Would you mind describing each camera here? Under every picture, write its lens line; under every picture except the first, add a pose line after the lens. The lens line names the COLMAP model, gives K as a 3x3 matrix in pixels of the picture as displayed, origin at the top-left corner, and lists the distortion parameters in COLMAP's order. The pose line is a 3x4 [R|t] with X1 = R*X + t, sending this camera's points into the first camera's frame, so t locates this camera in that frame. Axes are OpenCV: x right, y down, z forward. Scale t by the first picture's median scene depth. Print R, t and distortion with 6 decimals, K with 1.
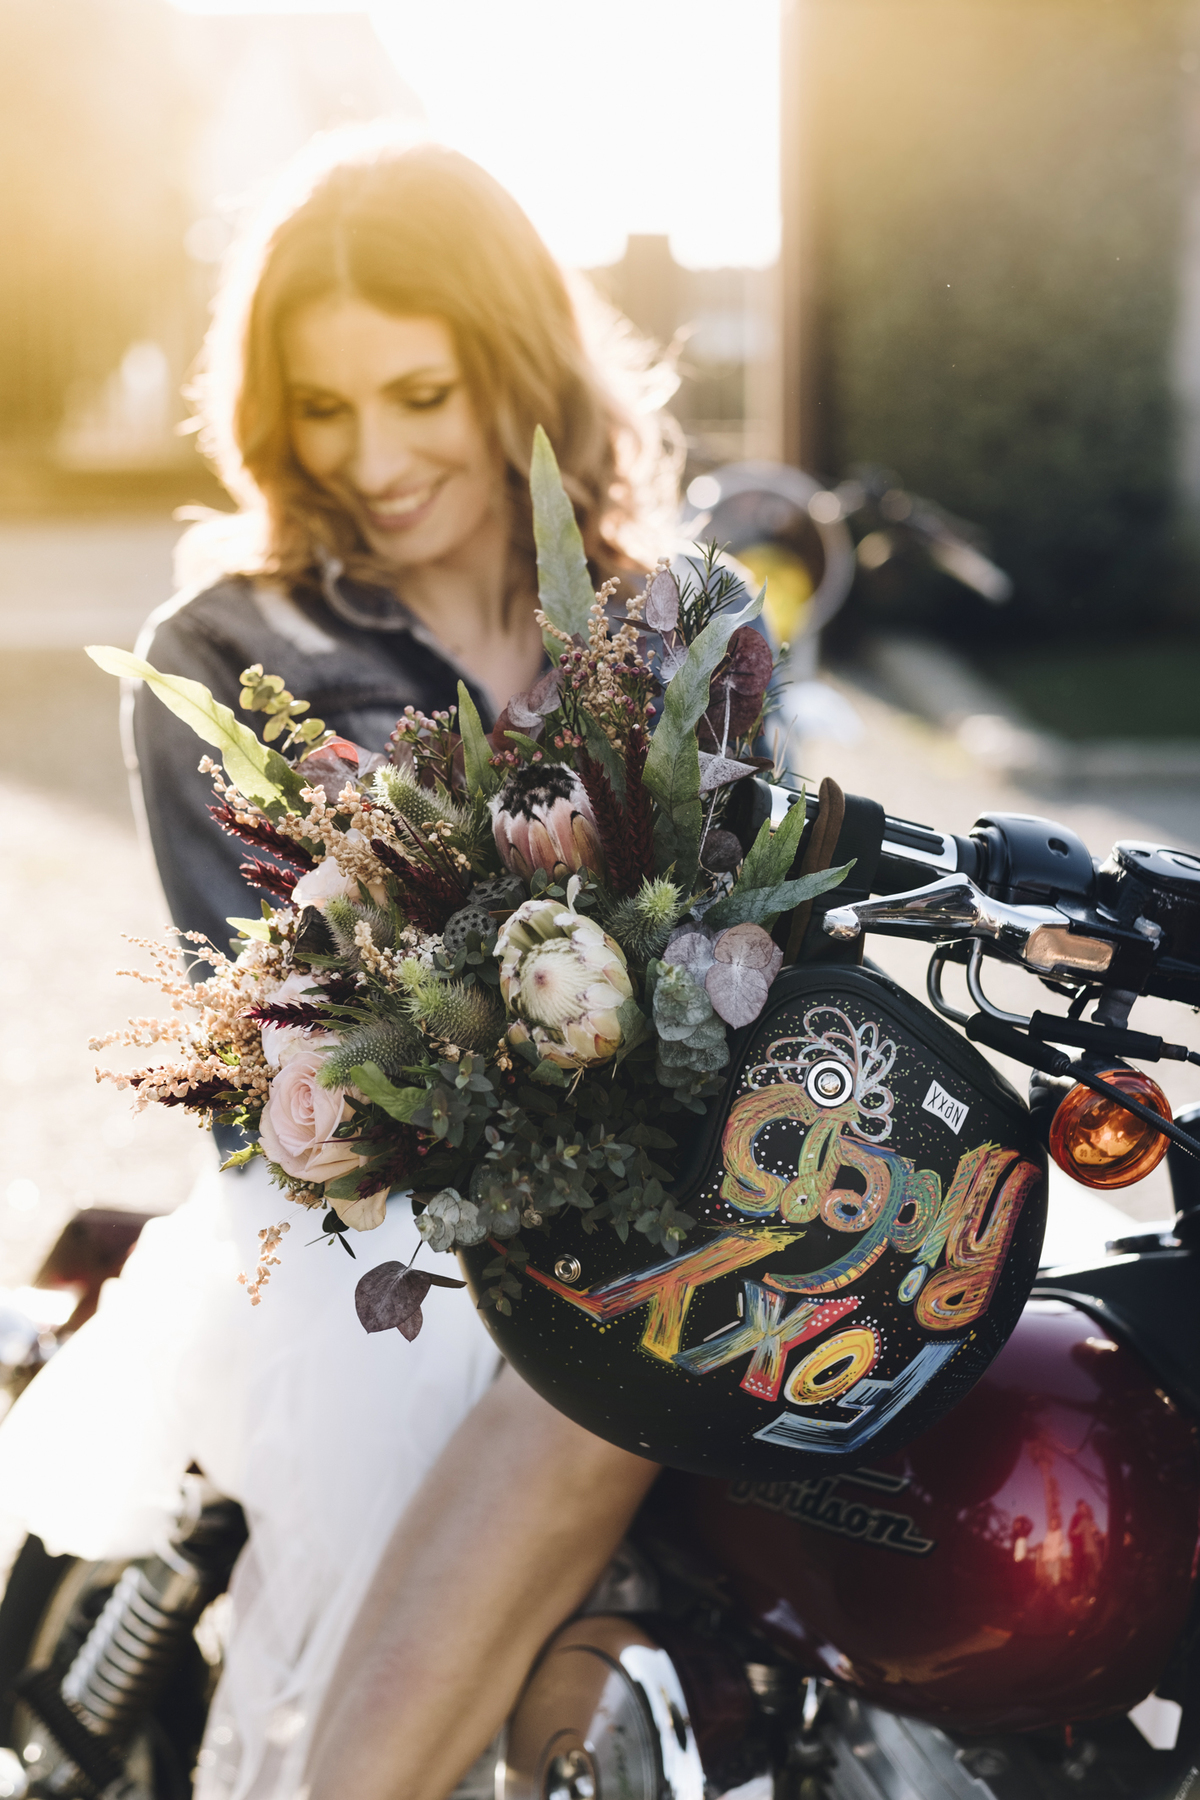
lens RADIAL K [[5157.3, 0, 600.0], [0, 5157.3, 900.0], [0, 0, 1]] dist [-0.084144, 0.083775]
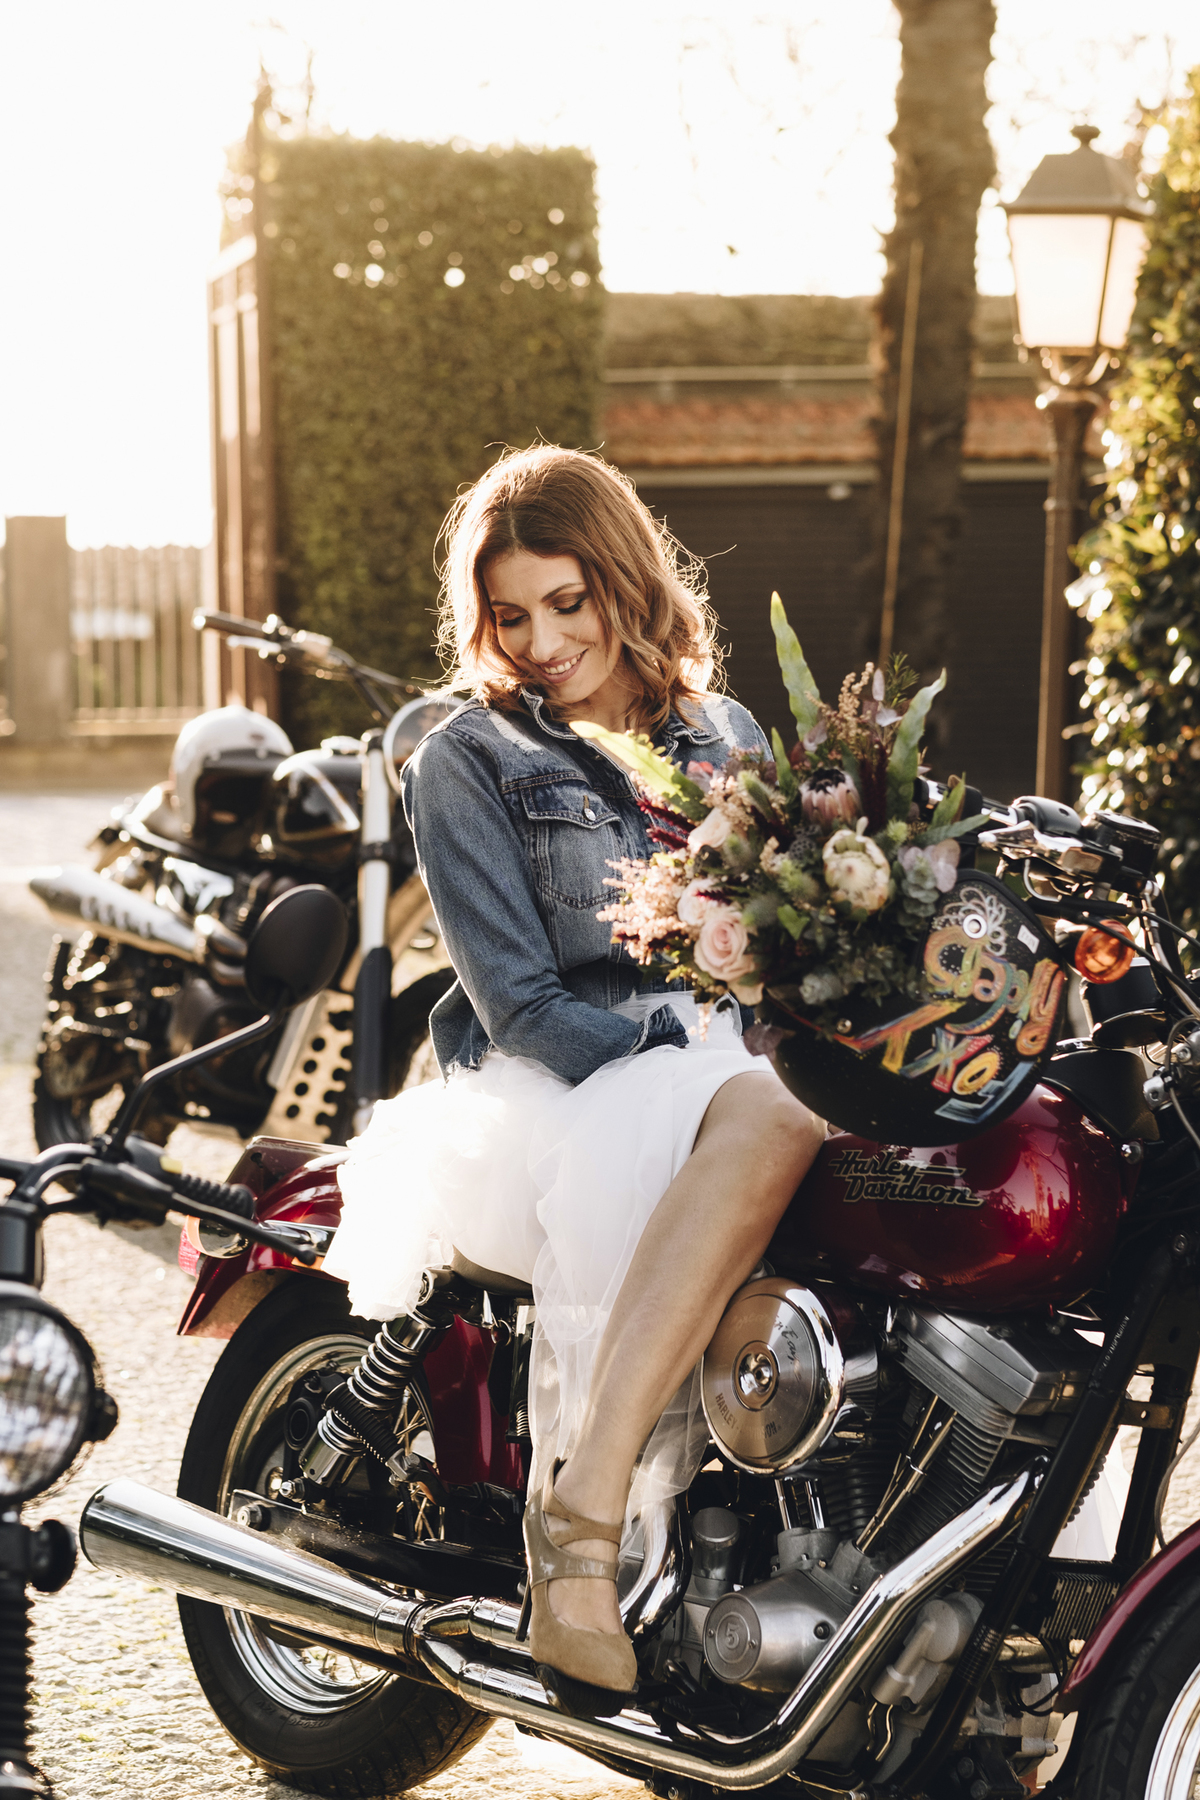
lens RADIAL K [[5157.3, 0, 600.0], [0, 5157.3, 900.0], [0, 0, 1]] dist [-0.084144, 0.083775]
pose [[0.988777, -0.025139, 0.147267, -0.385099], [0.033528, 0.997936, -0.054761, 0.128149], [-0.145587, 0.059084, 0.987580, -0.919967]]
